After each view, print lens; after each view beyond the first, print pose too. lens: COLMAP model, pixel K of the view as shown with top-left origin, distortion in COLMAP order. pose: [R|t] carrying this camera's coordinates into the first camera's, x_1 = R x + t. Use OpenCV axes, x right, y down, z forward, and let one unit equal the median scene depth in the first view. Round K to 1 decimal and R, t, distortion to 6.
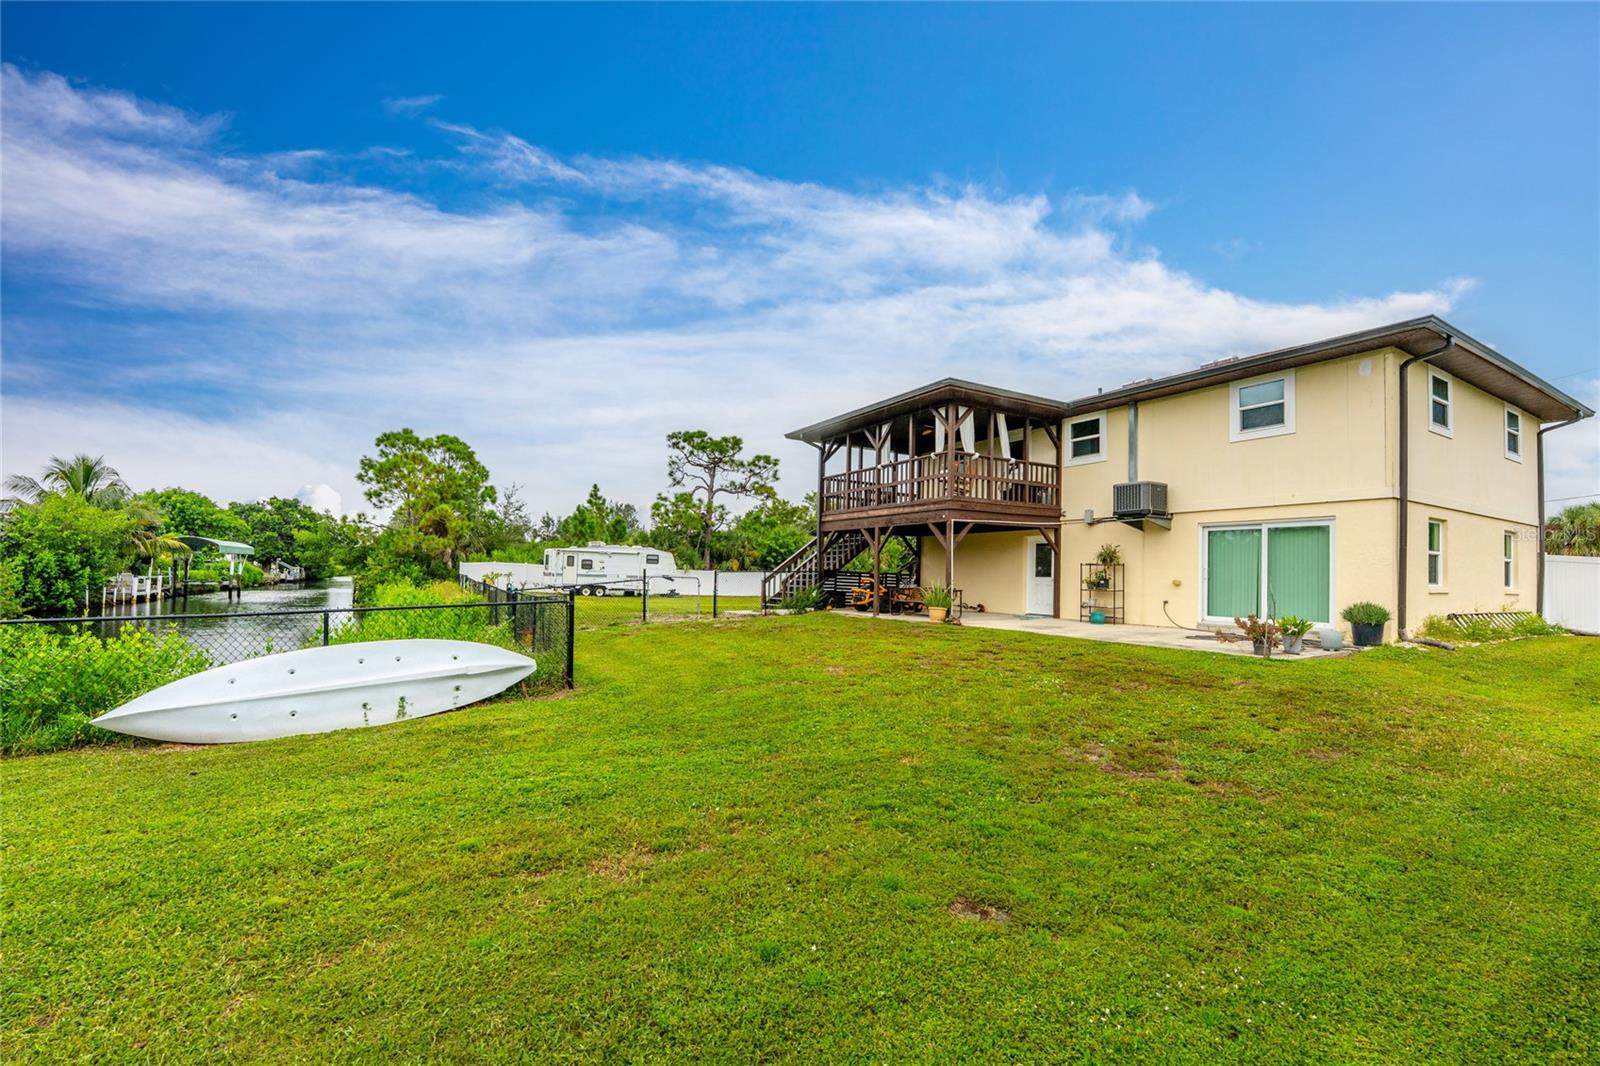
lens RADIAL K [[670.5, 0, 806.7], [0, 670.5, 541.6], [0, 0, 1]] dist [-0.004003, -0.002526]
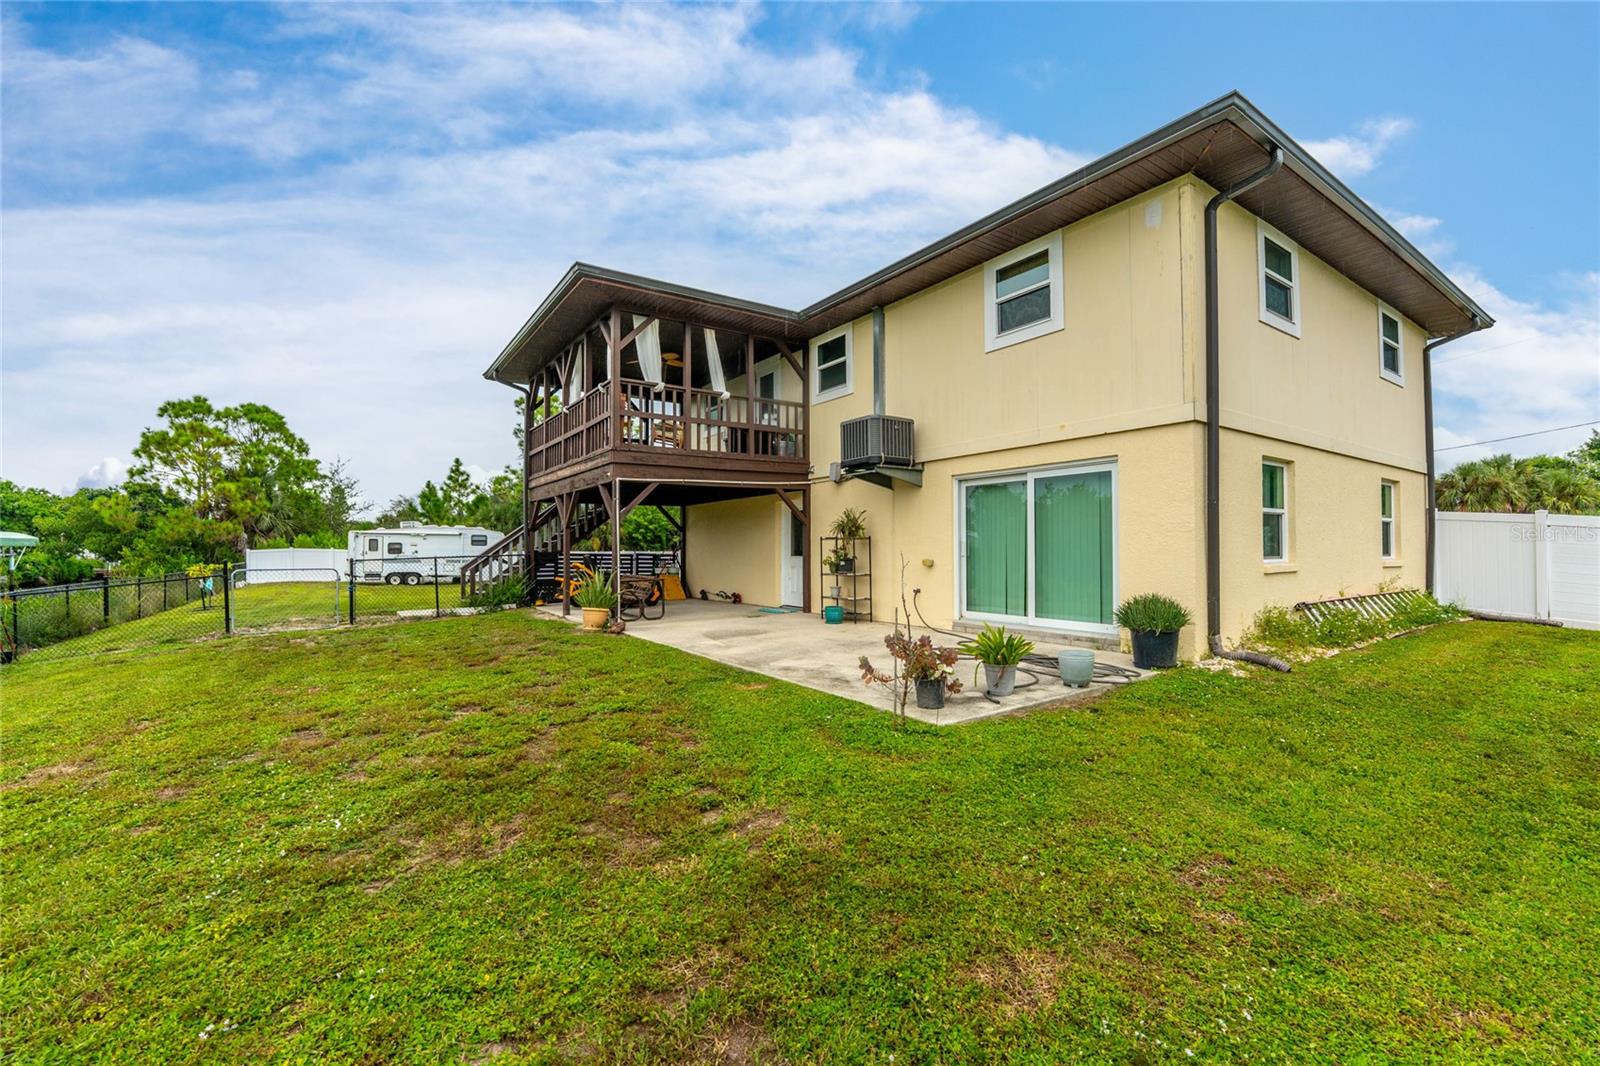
lens RADIAL K [[670.5, 0, 789.3], [0, 670.5, 528.4], [0, 0, 1]] dist [-0.004003, -0.002526]
pose [[0.997436, -0.020846, 0.068462, 0.338240], [0.019726, 0.999661, 0.016989, 0.010422], [-0.068793, -0.015595, 0.997509, 0.303039]]
